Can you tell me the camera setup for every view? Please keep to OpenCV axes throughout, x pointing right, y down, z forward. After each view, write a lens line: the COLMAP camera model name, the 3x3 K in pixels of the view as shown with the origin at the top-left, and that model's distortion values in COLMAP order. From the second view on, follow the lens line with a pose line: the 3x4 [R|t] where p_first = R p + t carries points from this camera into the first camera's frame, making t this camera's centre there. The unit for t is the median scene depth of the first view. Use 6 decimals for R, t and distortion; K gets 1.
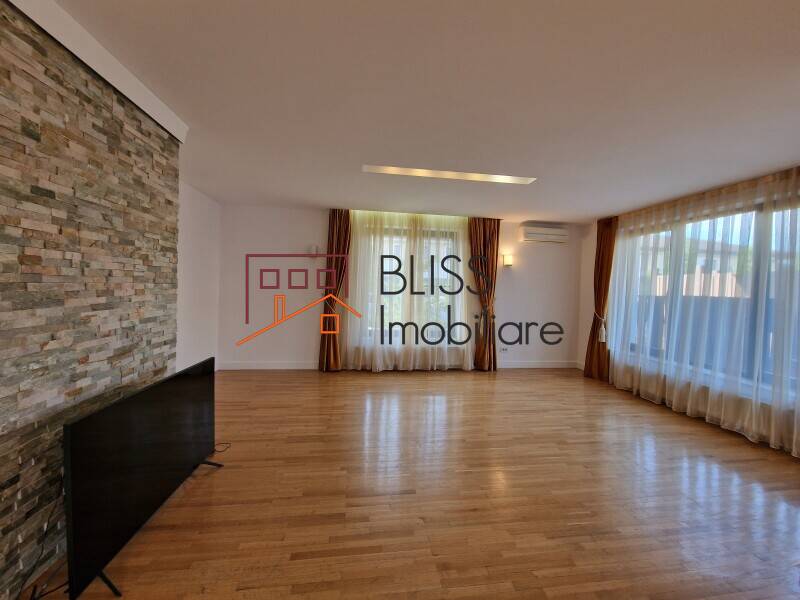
lens RADIAL K [[330.6, 0, 400.5], [0, 330.6, 300.9], [0, 0, 1]] dist [-0.007242, 0.000149]
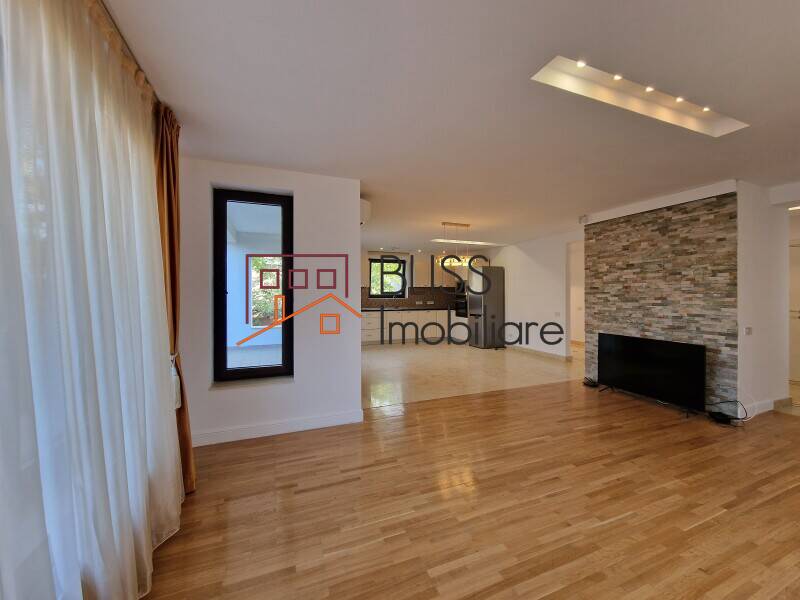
lens RADIAL K [[330.6, 0, 403.2], [0, 330.6, 297.4], [0, 0, 1]] dist [-0.007242, 0.000149]
pose [[-0.968202, -0.010027, -0.249969, 1.424060], [-0.022876, 0.998559, 0.048549, -0.103937], [0.249122, 0.052724, -0.967036, 2.816999]]
